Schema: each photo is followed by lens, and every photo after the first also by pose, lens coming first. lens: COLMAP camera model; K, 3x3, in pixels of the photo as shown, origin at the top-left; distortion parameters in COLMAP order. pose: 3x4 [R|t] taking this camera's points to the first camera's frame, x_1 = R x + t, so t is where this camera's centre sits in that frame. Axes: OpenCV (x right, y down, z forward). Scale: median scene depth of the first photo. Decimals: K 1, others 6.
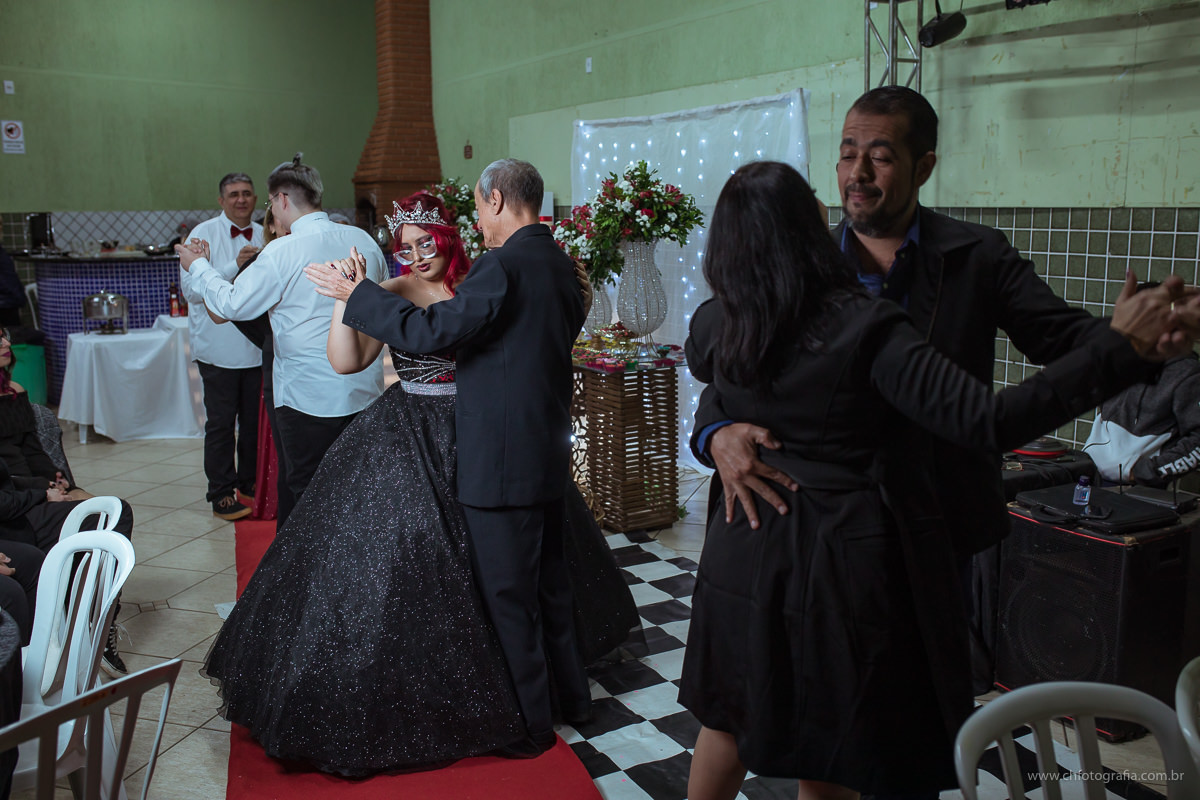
lens RADIAL K [[1140.1, 0, 600.0], [0, 1140.1, 400.0], [0, 0, 1]] dist [-0.065185, 0.092962]
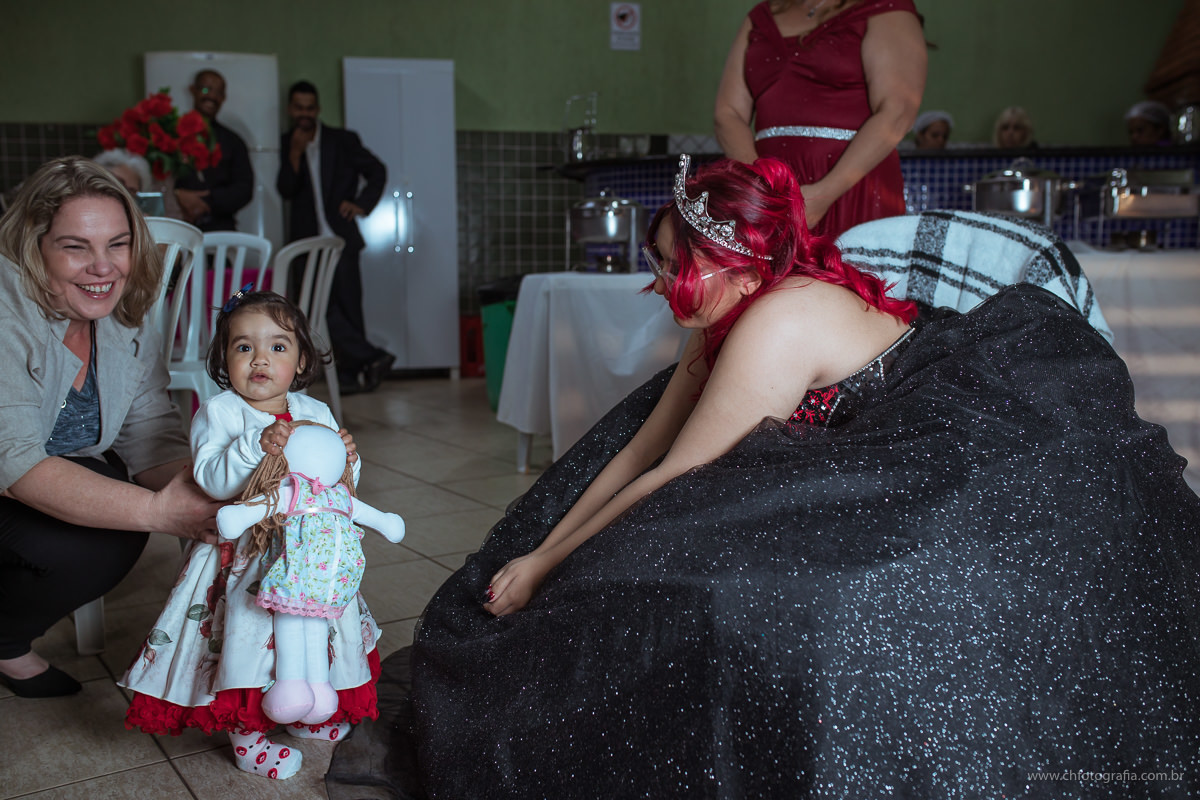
lens RADIAL K [[1140.1, 0, 600.0], [0, 1140.1, 400.0], [0, 0, 1]] dist [-0.065185, 0.092962]
pose [[0.789687, 0.087964, -0.607171, -0.085016], [-0.112066, 0.993699, -0.001791, 0.000719], [0.603188, 0.069458, 0.794569, 0.447063]]
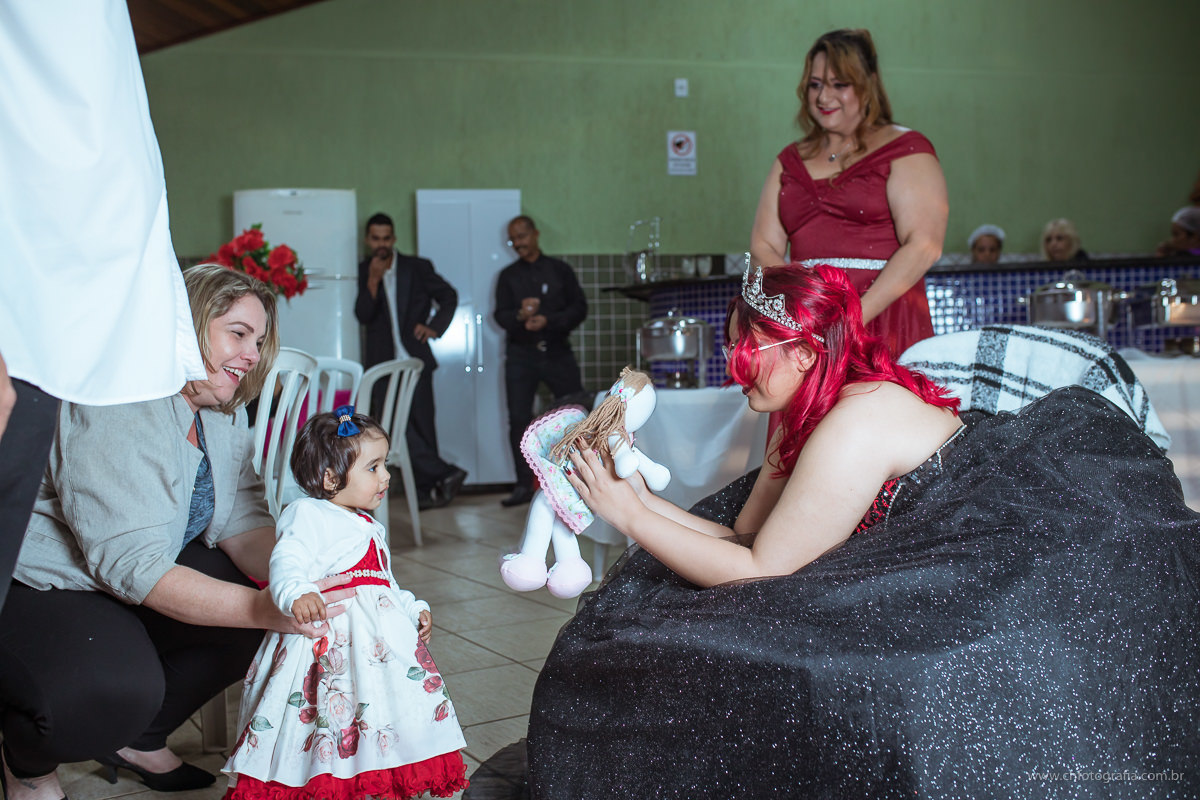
lens RADIAL K [[1140.1, 0, 600.0], [0, 1140.1, 400.0], [0, 0, 1]] dist [-0.065185, 0.092962]
pose [[0.761375, 0.011944, -0.648202, -0.079565], [-0.097608, 0.990545, -0.096397, 0.002681], [0.640922, 0.136664, 0.755342, 0.428969]]
